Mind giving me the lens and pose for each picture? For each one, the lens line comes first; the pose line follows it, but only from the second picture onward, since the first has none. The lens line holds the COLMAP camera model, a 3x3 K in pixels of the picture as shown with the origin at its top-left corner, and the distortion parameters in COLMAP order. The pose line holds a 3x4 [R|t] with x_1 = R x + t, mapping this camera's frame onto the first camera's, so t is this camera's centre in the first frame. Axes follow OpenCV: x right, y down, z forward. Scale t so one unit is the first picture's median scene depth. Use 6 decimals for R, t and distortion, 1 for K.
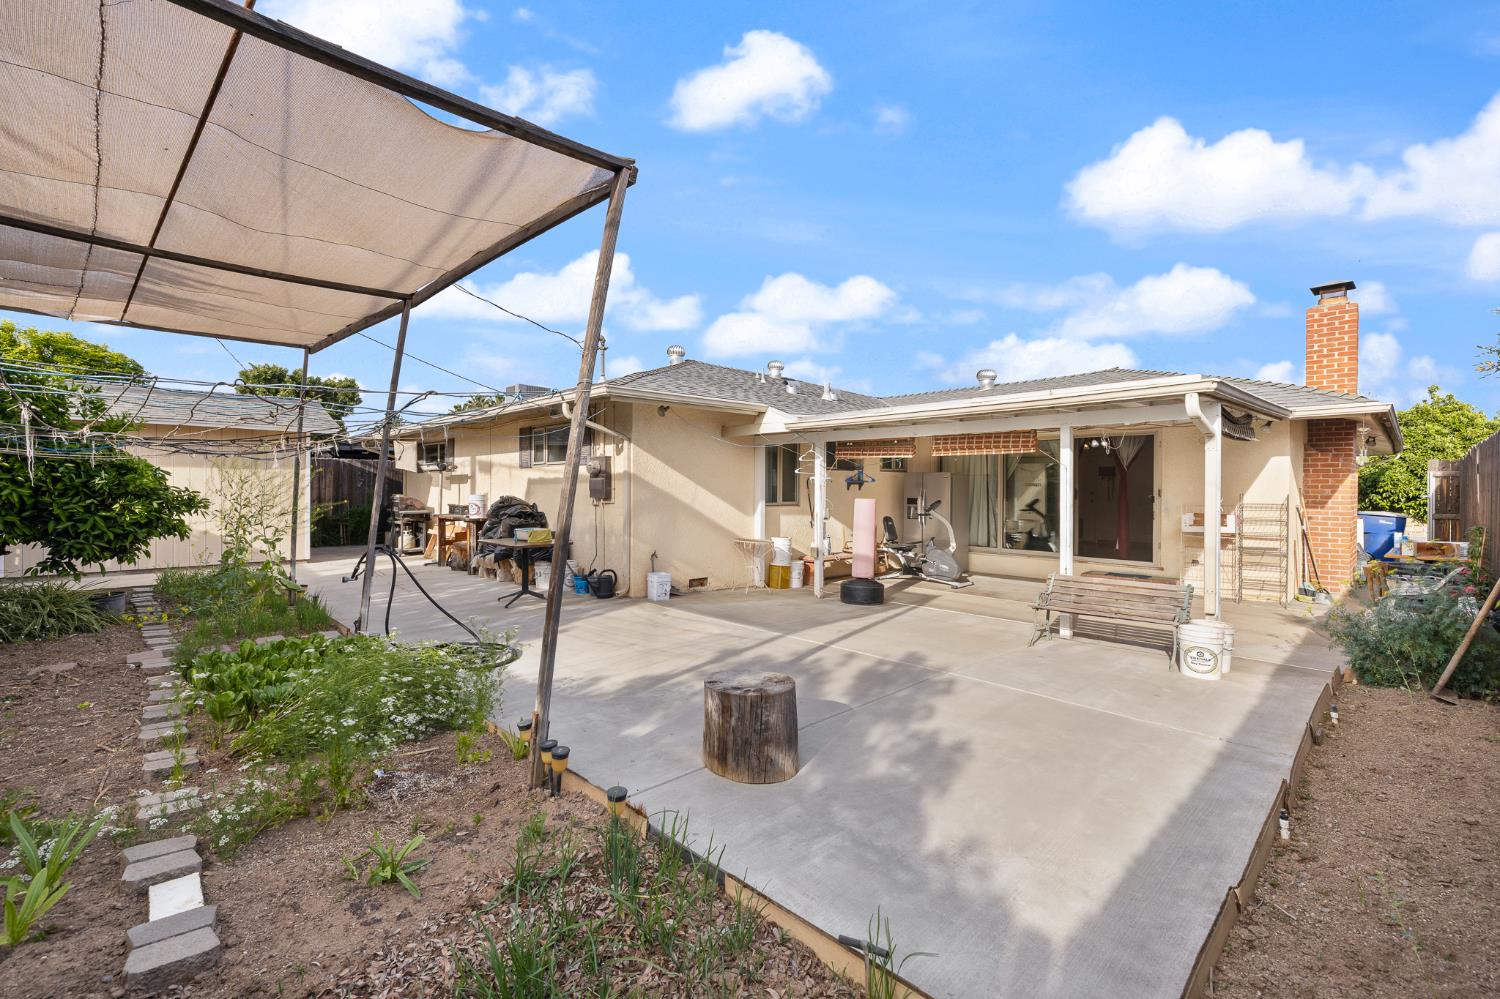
lens RADIAL K [[630.3, 0, 749.8], [0, 630.3, 498.2], [0, 0, 1]] dist [0.000025, 0.000016]
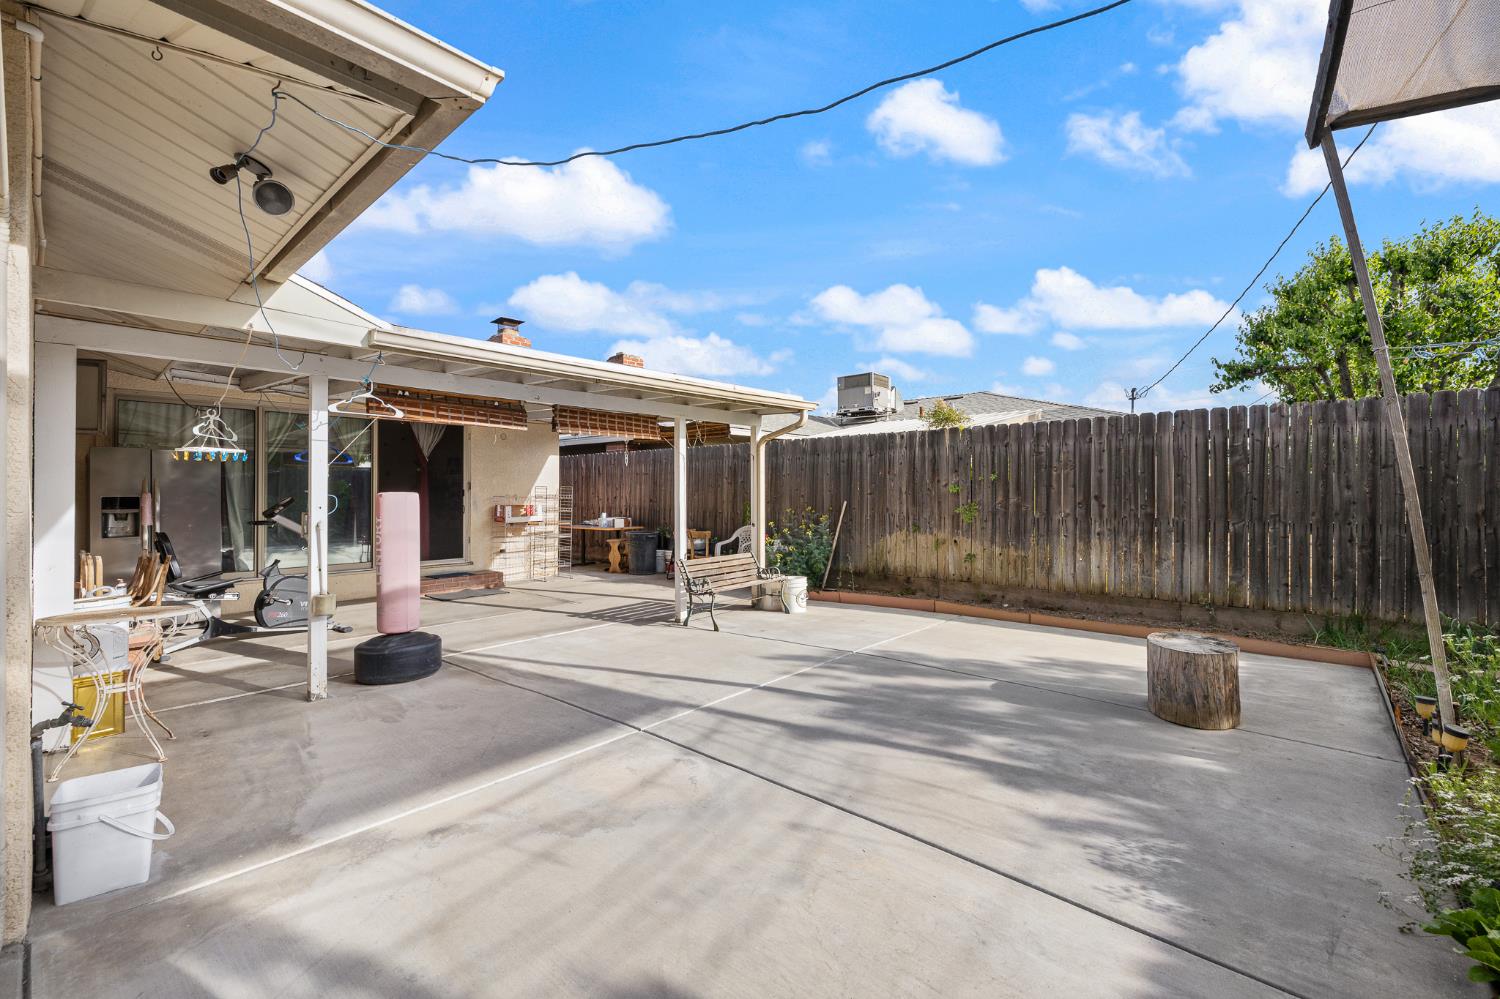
lens RADIAL K [[630.3, 0, 749.9], [0, 630.3, 503.4], [0, 0, 1]] dist [0.000025, 0.000016]
pose [[-0.106206, -0.004465, 0.994334, -0.513174], [0.001042, 0.999989, 0.004602, 0.020365], [-0.994344, 0.001525, -0.106200, 0.935071]]
